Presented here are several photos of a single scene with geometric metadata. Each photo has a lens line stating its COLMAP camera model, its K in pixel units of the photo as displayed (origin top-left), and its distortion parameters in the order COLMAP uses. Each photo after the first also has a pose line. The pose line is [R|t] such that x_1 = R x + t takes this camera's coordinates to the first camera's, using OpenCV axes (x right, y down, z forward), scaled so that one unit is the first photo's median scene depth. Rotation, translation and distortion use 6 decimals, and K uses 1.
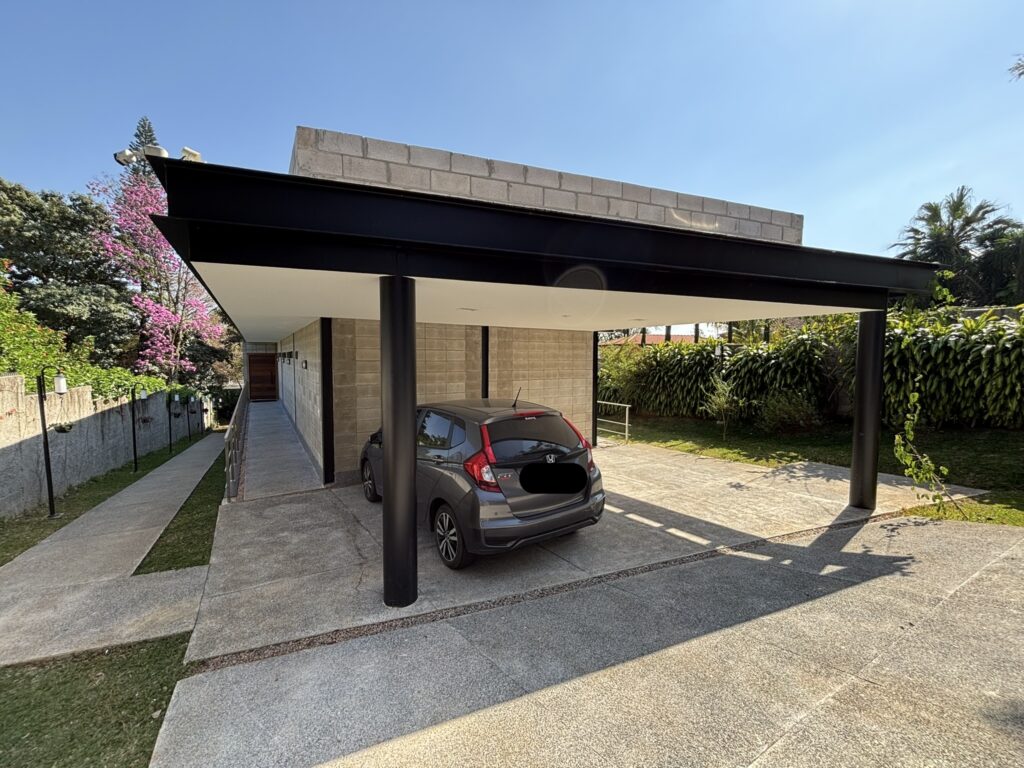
lens RADIAL K [[416.6, 0, 507.3], [0, 416.6, 390.9], [0, 0, 1]] dist [0.003217, 0.000534]
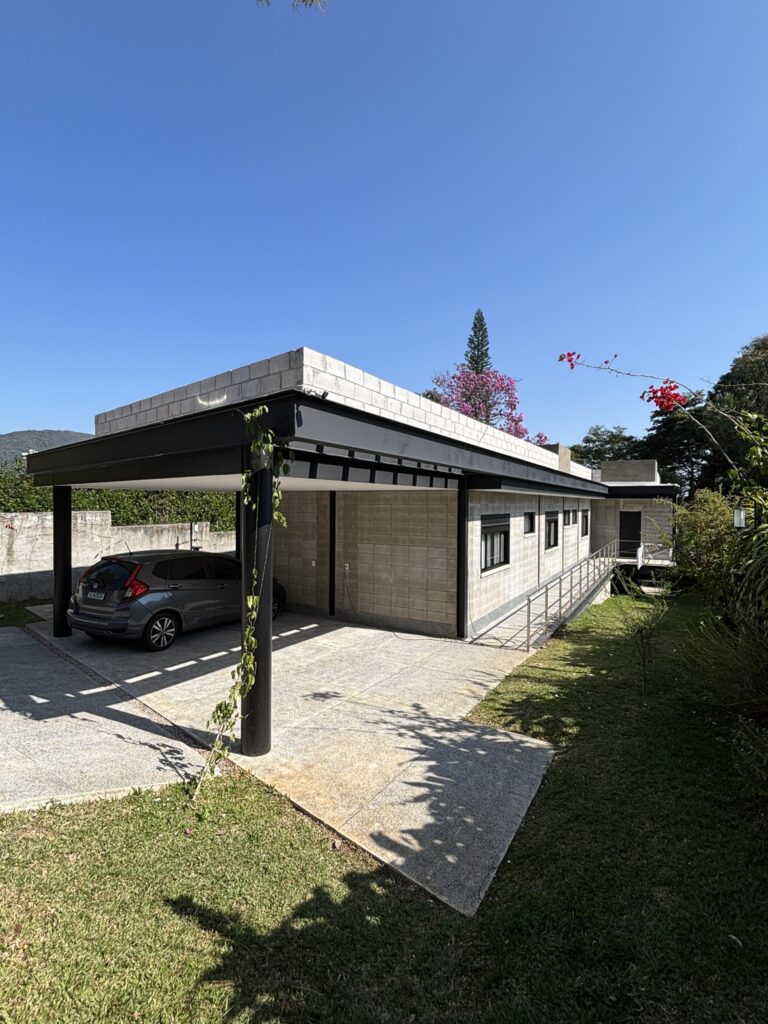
lens RADIAL K [[478.9, 0, 384.1], [0, 478.9, 511.7], [0, 0, 1]] dist [0.001000, 0.000091]
pose [[0.465725, 0.012285, -0.884844, 1.049493], [-0.077787, 0.996601, -0.027105, -0.072843], [0.881504, 0.081453, 0.465098, 0.504197]]
